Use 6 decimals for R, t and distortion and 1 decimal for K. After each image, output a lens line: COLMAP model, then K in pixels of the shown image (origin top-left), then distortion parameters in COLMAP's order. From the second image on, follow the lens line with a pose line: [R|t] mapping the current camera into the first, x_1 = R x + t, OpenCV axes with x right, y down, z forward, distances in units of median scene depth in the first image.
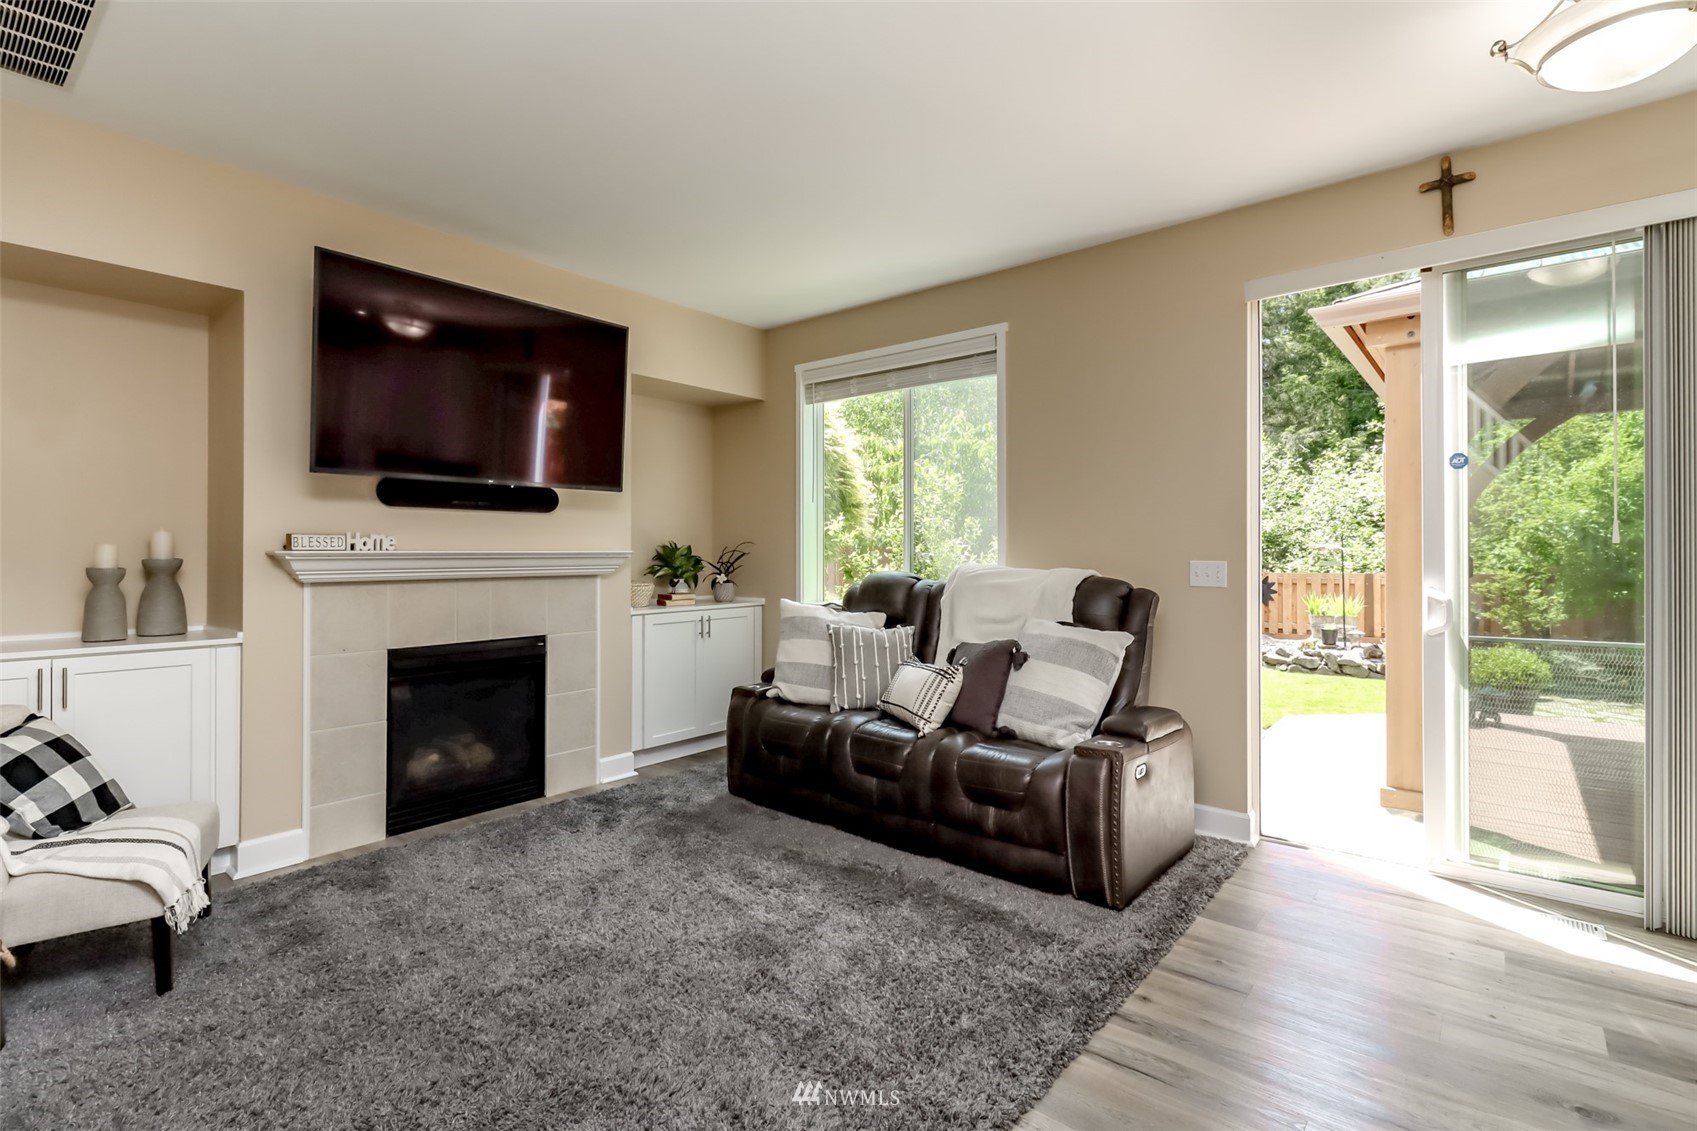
lens RADIAL K [[783.1, 0, 841.2], [0, 783.1, 559.6], [0, 0, 1]] dist [0.014300, -0.009730]
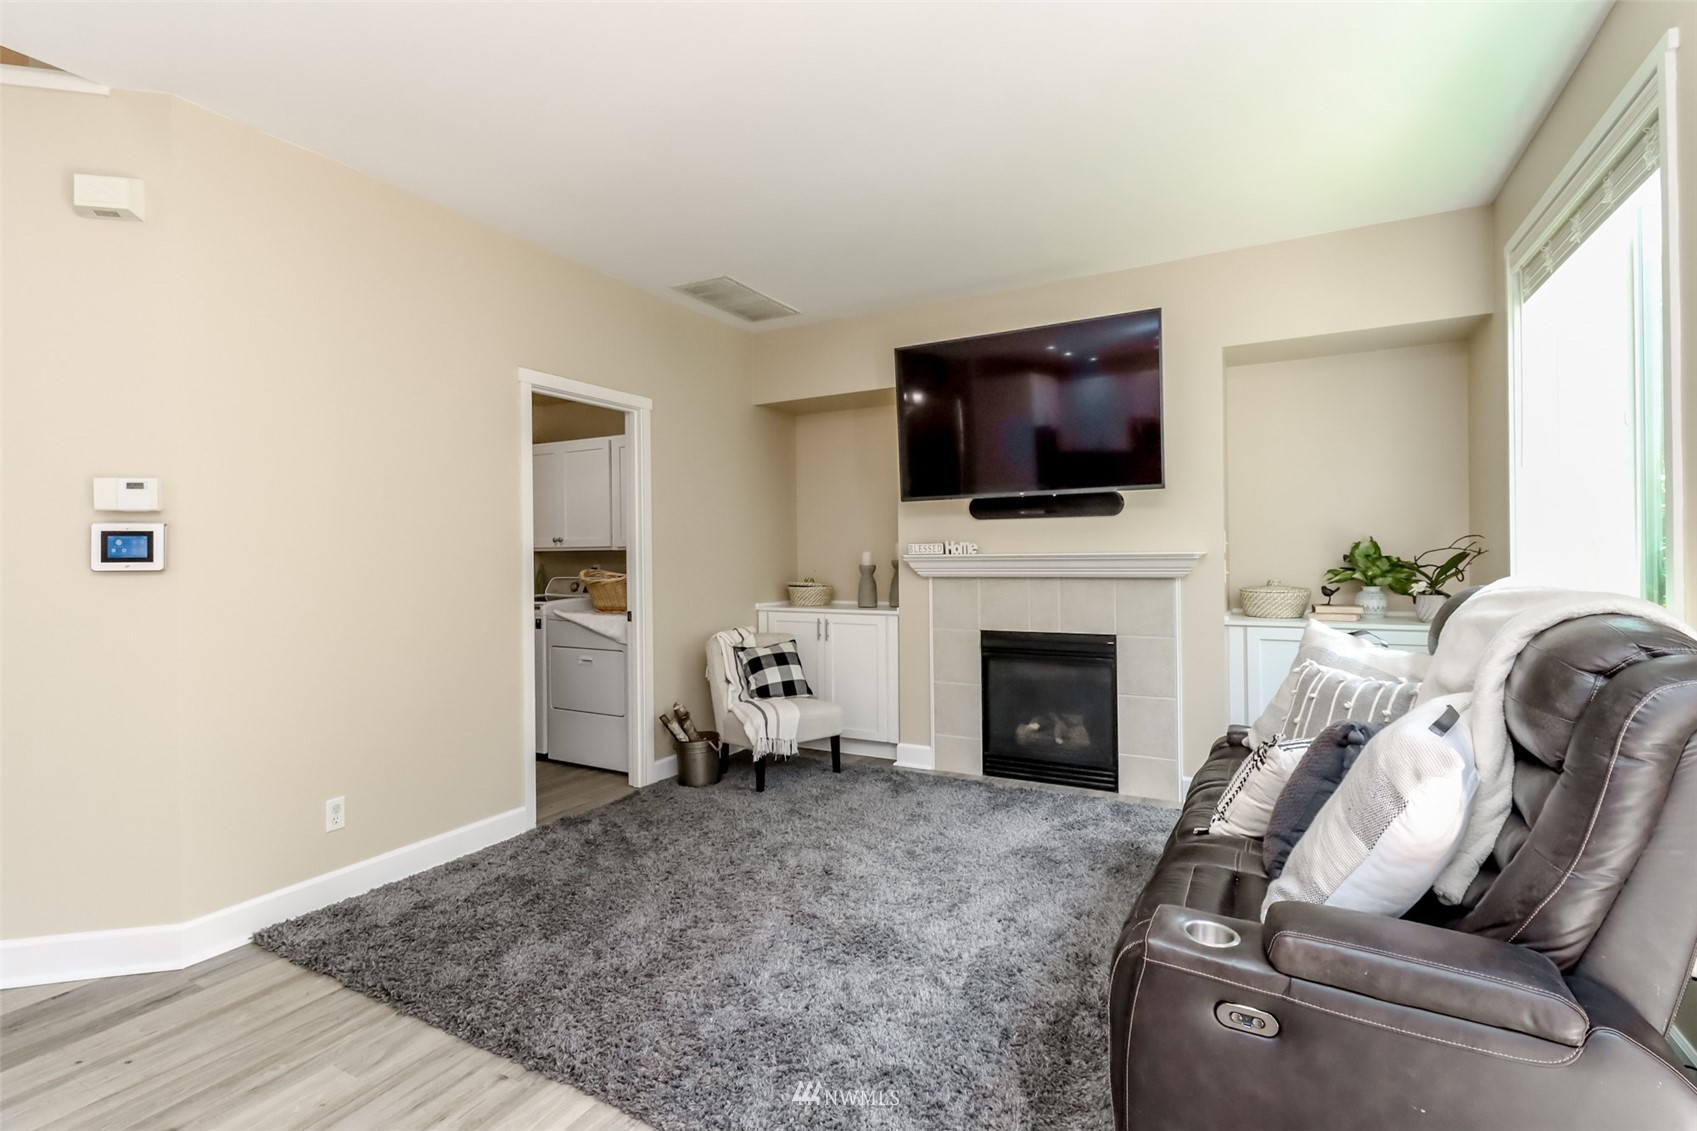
lens RADIAL K [[783.1, 0, 837.5], [0, 783.1, 555.6], [0, 0, 1]] dist [0.014300, -0.009730]
pose [[0.180086, 0.006301, -0.983631, 0.688277], [0.008152, 0.999936, 0.007898, -0.021935], [0.983617, -0.009441, 0.180023, 0.566710]]
